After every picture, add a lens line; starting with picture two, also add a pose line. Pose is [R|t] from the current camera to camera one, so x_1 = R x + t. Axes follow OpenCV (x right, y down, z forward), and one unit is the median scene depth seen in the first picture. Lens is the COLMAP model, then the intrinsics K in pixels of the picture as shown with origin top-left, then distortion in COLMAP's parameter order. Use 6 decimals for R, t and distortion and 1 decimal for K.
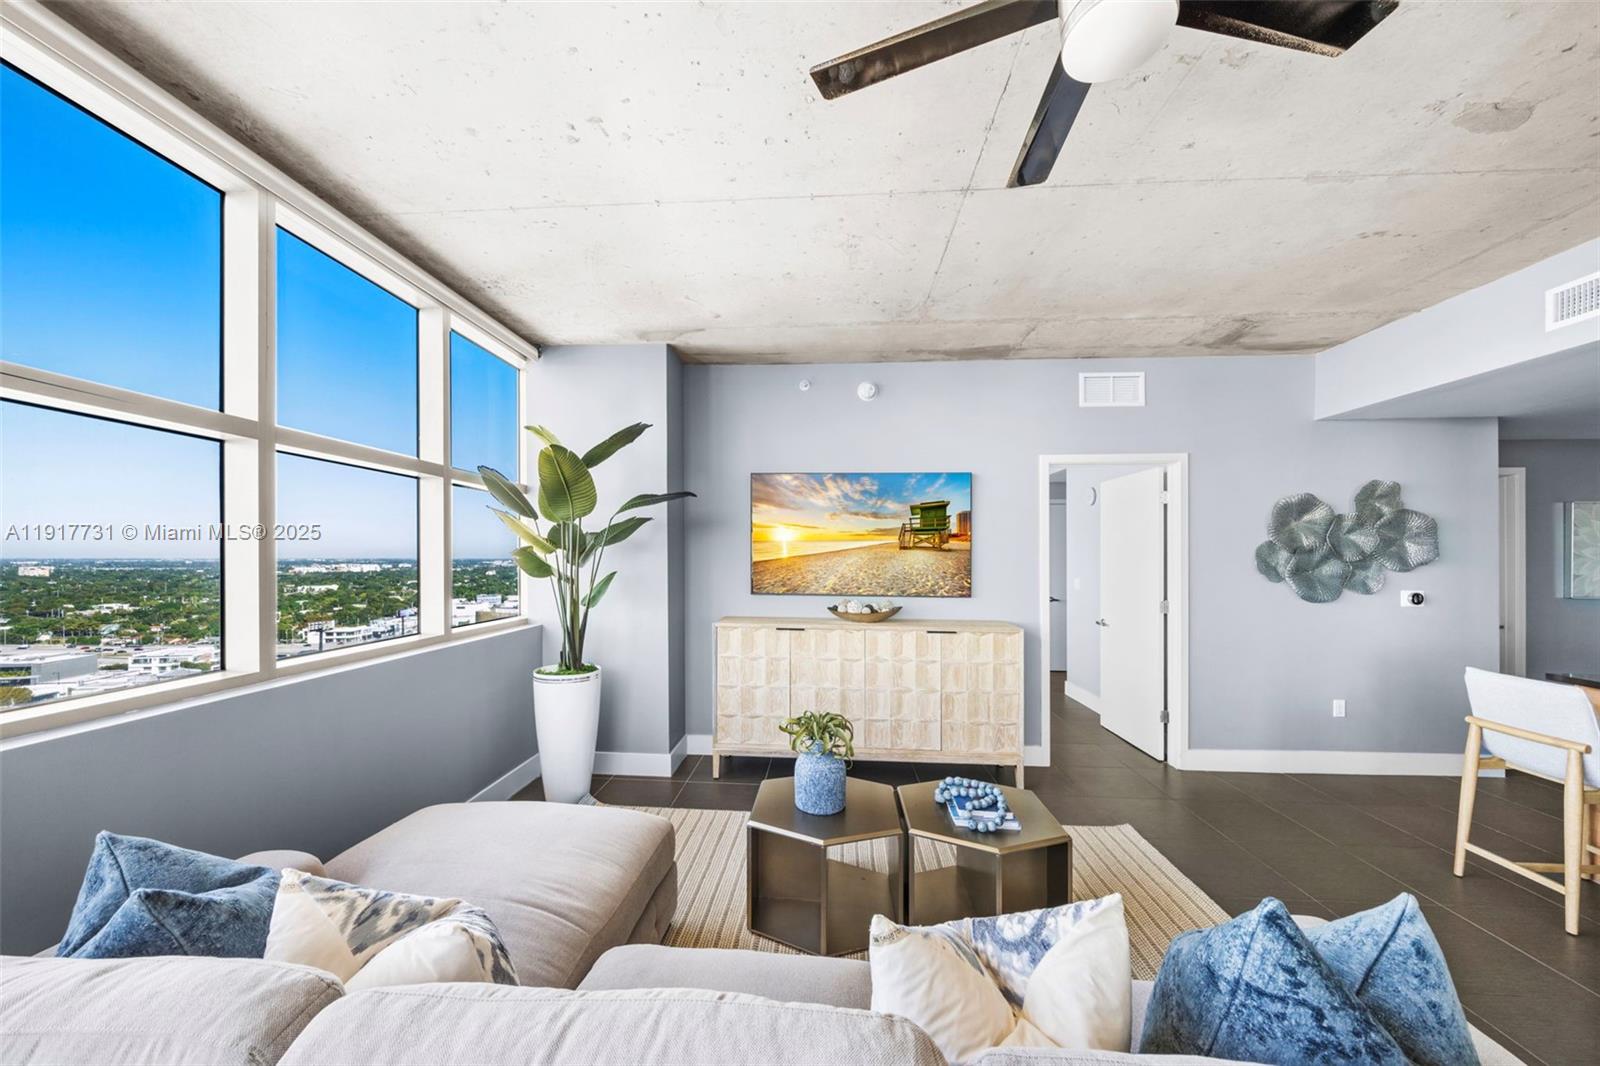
lens RADIAL K [[561.1, 0, 813.5], [0, 561.1, 557.7], [0, 0, 1]] dist [0.000254, -0.000010]
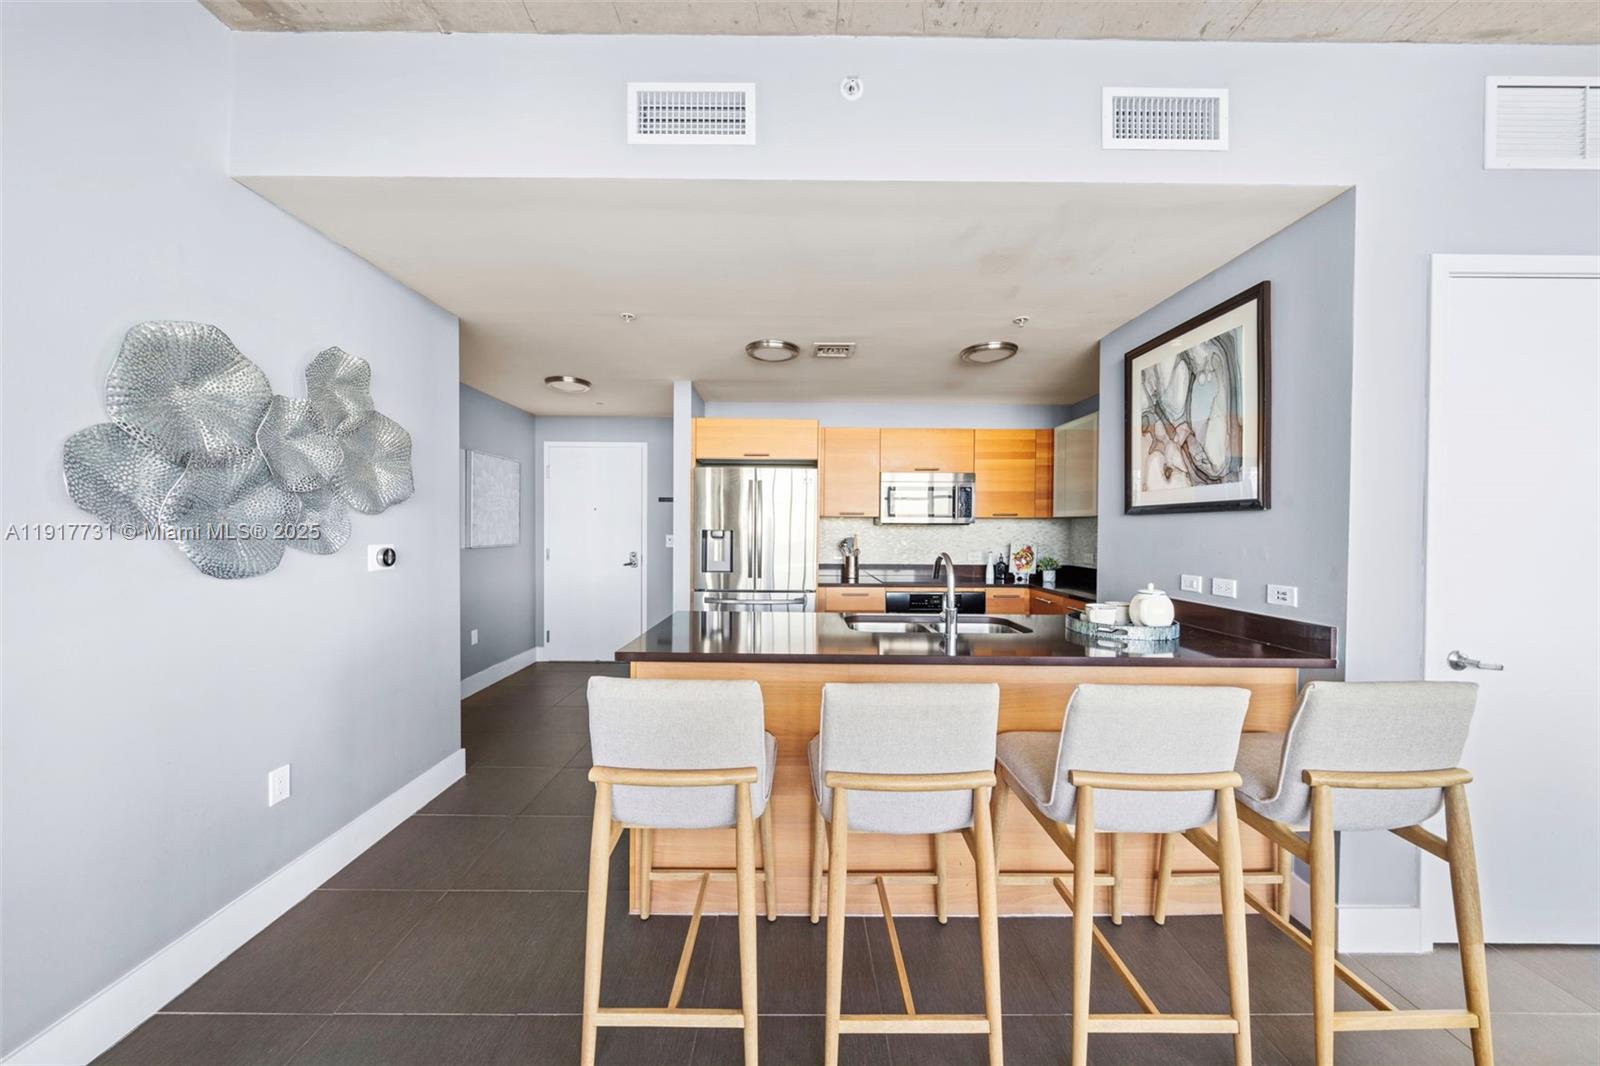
lens RADIAL K [[561.1, 0, 800.2], [0, 561.1, 528.7], [0, 0, 1]] dist [0.000254, -0.000010]
pose [[-0.031329, -0.009434, 0.999465, 0.426287], [-0.001991, 0.999954, 0.009377, 0.034291], [-0.999507, -0.001696, -0.031347, 0.554596]]
